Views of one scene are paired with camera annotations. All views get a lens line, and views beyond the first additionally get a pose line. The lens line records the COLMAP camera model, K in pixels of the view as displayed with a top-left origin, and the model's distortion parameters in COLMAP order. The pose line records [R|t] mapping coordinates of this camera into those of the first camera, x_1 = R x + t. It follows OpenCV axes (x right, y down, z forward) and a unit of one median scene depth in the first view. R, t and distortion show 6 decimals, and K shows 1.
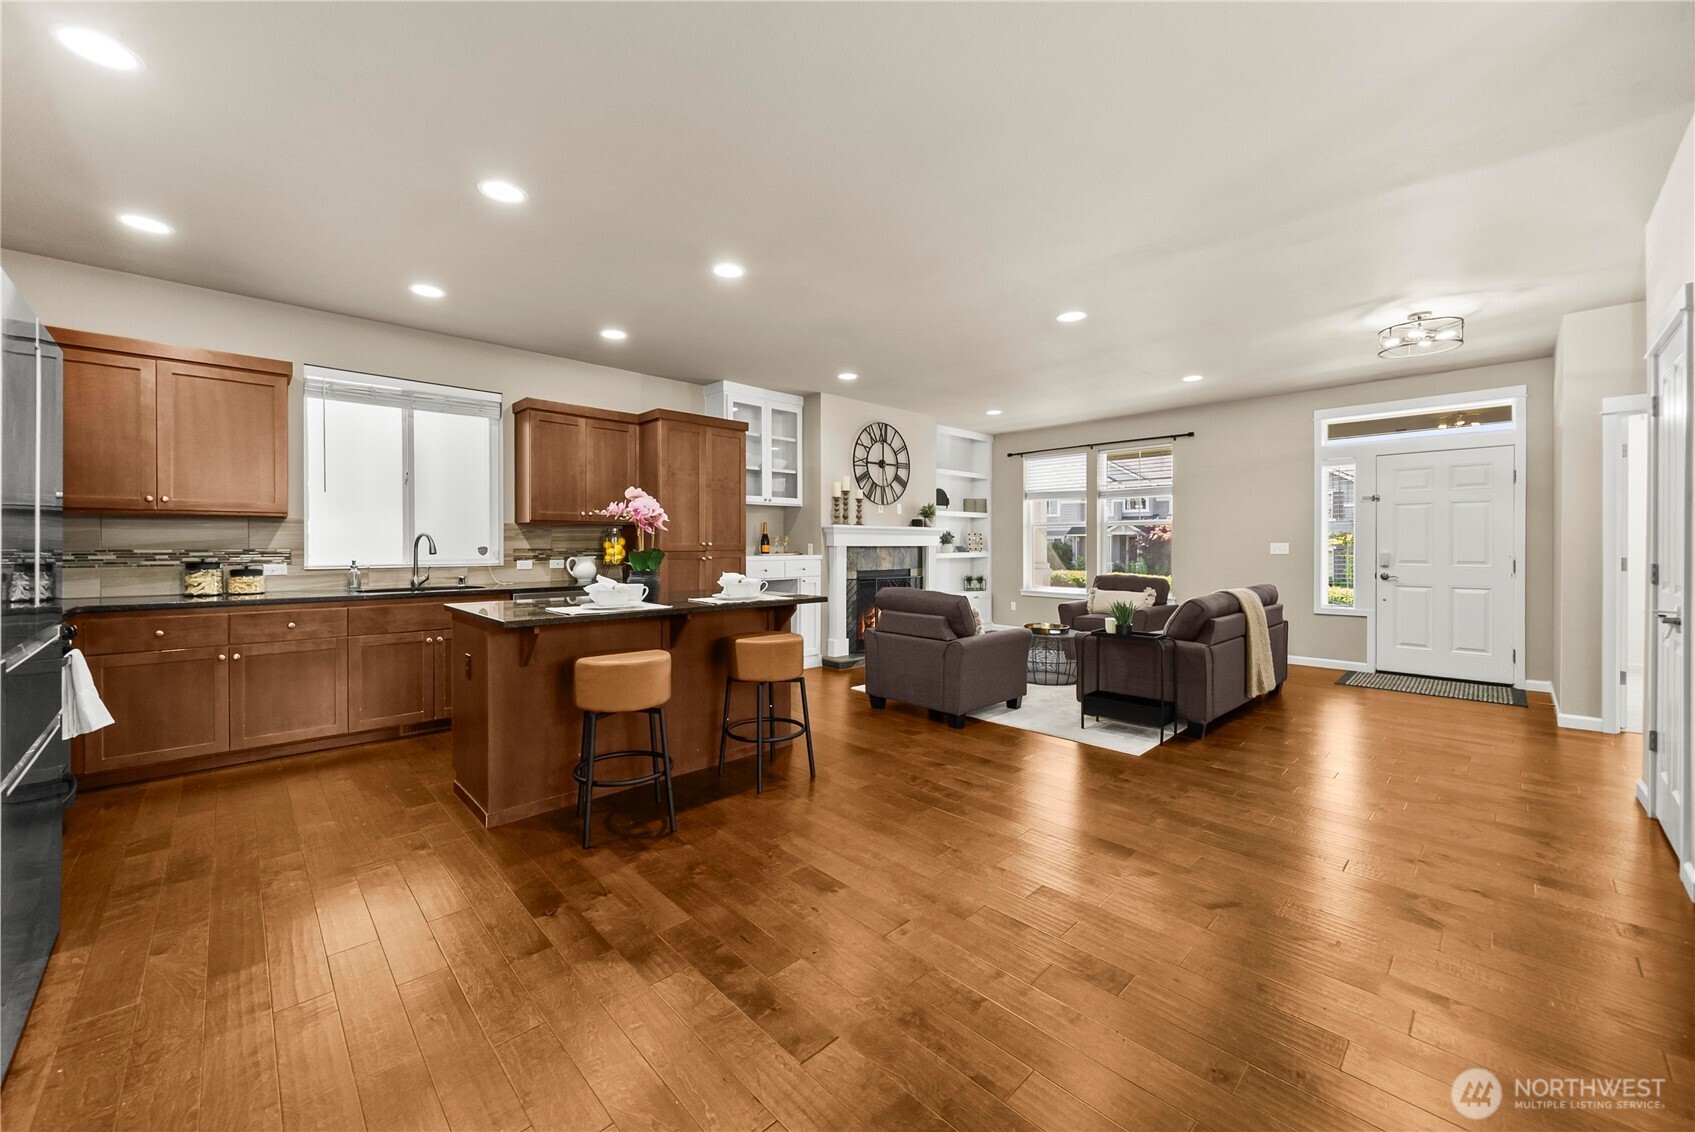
lens RADIAL K [[640.6, 0, 843.8], [0, 640.6, 543.1], [0, 0, 1]] dist [-0.000629, -0.000038]
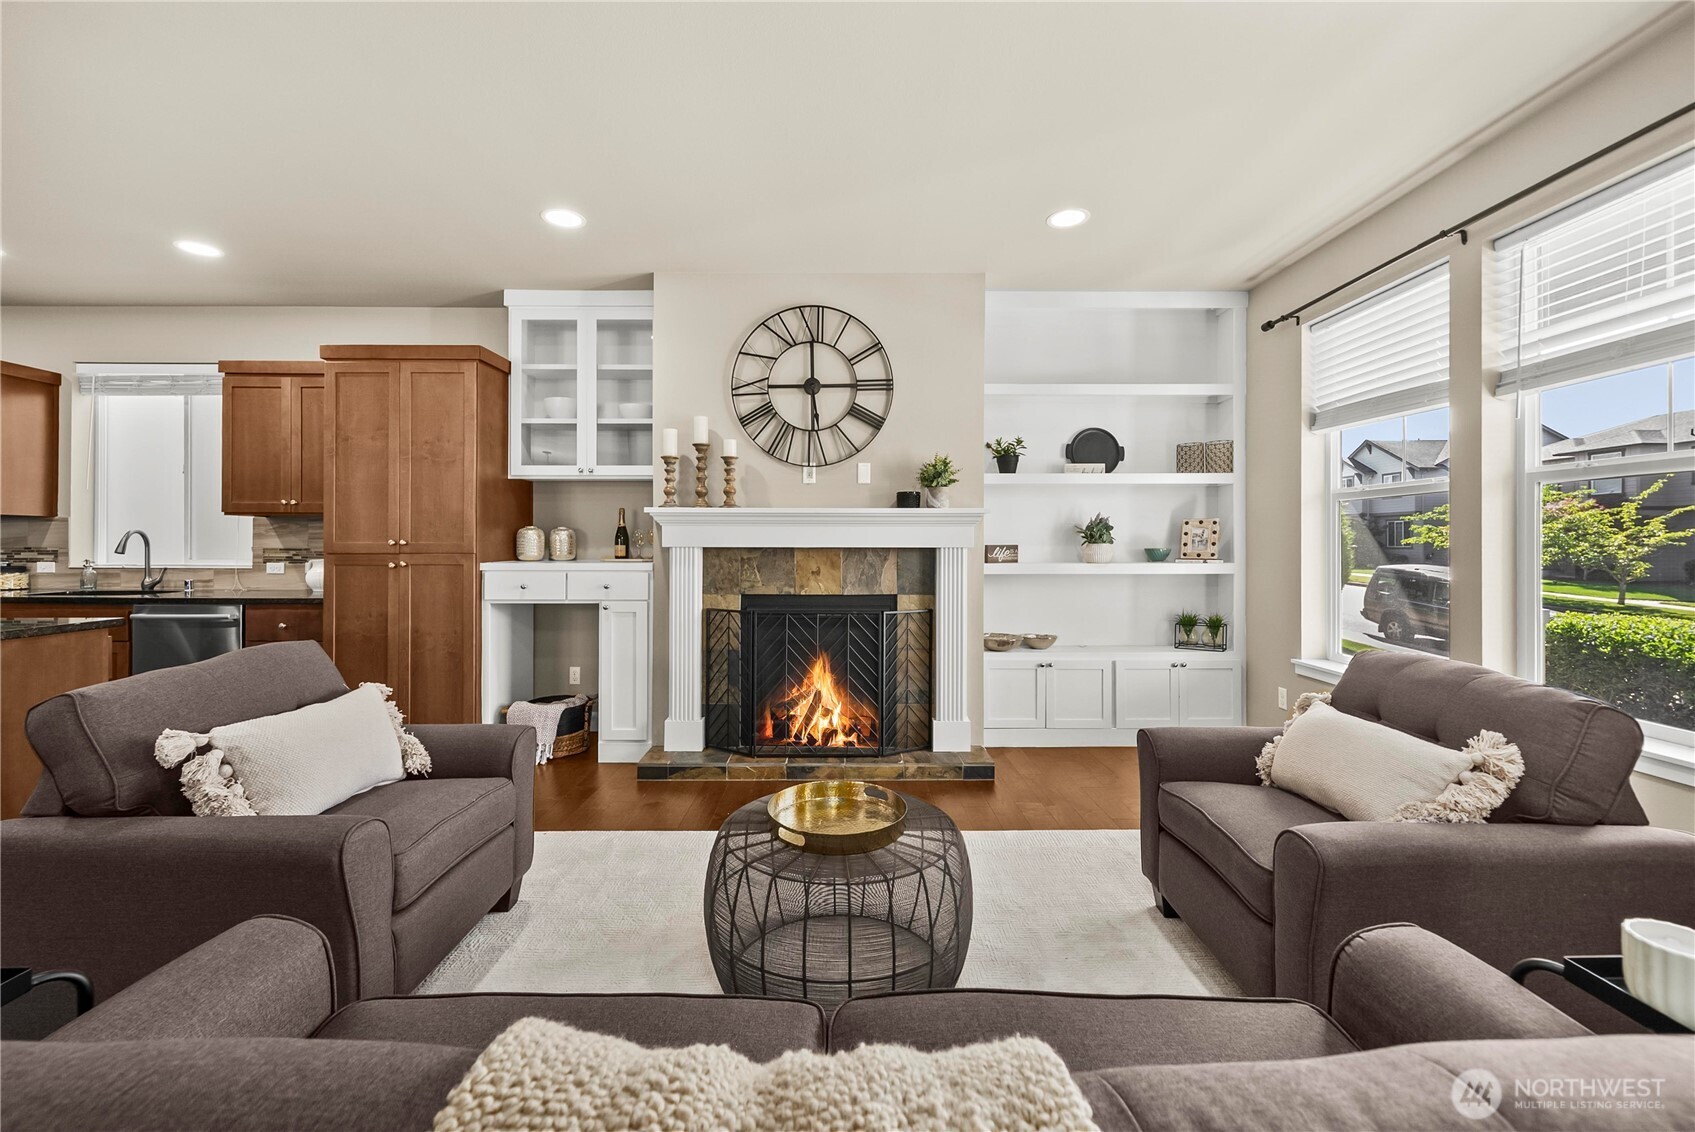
lens RADIAL K [[681.5, 0, 847.6], [0, 681.5, 540.4], [0, 0, 1]] dist [-0.001303, -0.000020]
pose [[0.725478, -0.002453, -0.688241, 0.594661], [-0.000797, 0.999990, -0.004404, 0.001751], [0.688245, 0.003744, 0.725469, 0.823508]]
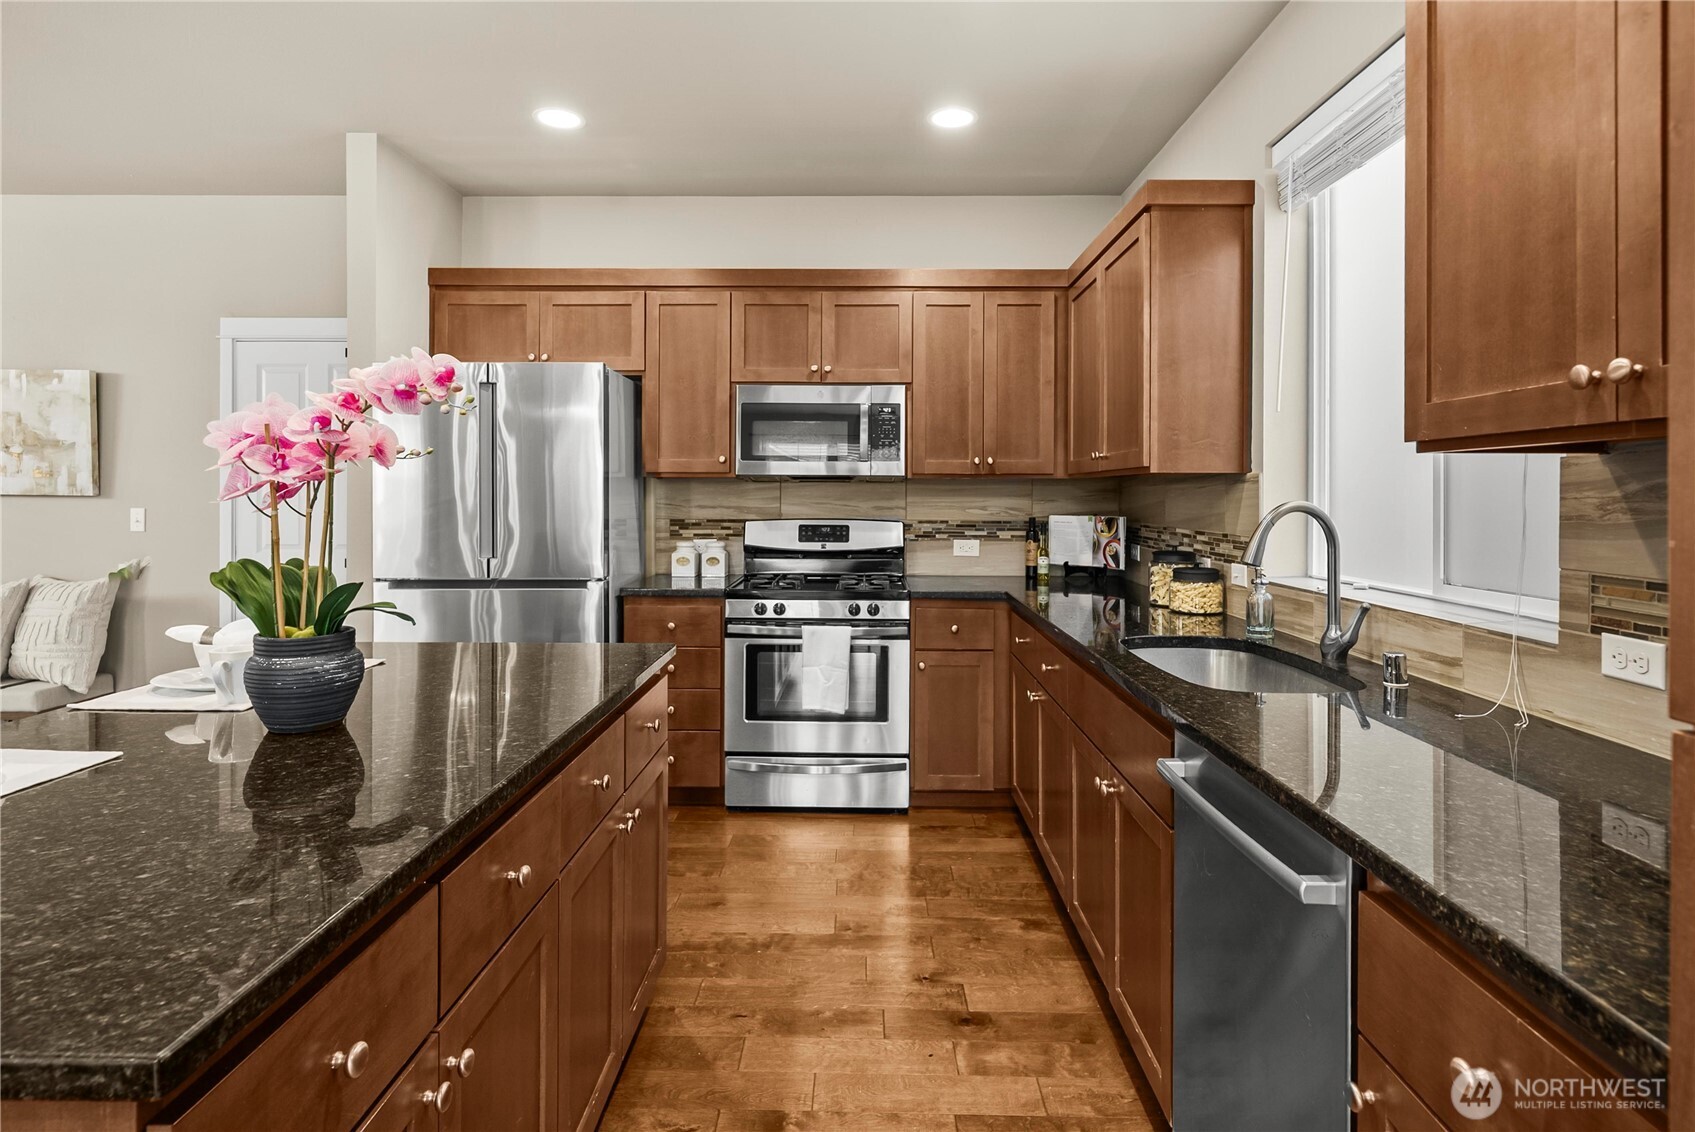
lens RADIAL K [[891.7, 0, 848.5], [0, 891.7, 497.6], [0, 0, 1]] dist [0.000070, -0.000101]
pose [[-0.702209, -0.001778, -0.711969, -0.118703], [-0.004234, 0.999990, 0.001679, -0.015301], [0.711958, 0.004193, -0.702209, 0.964012]]
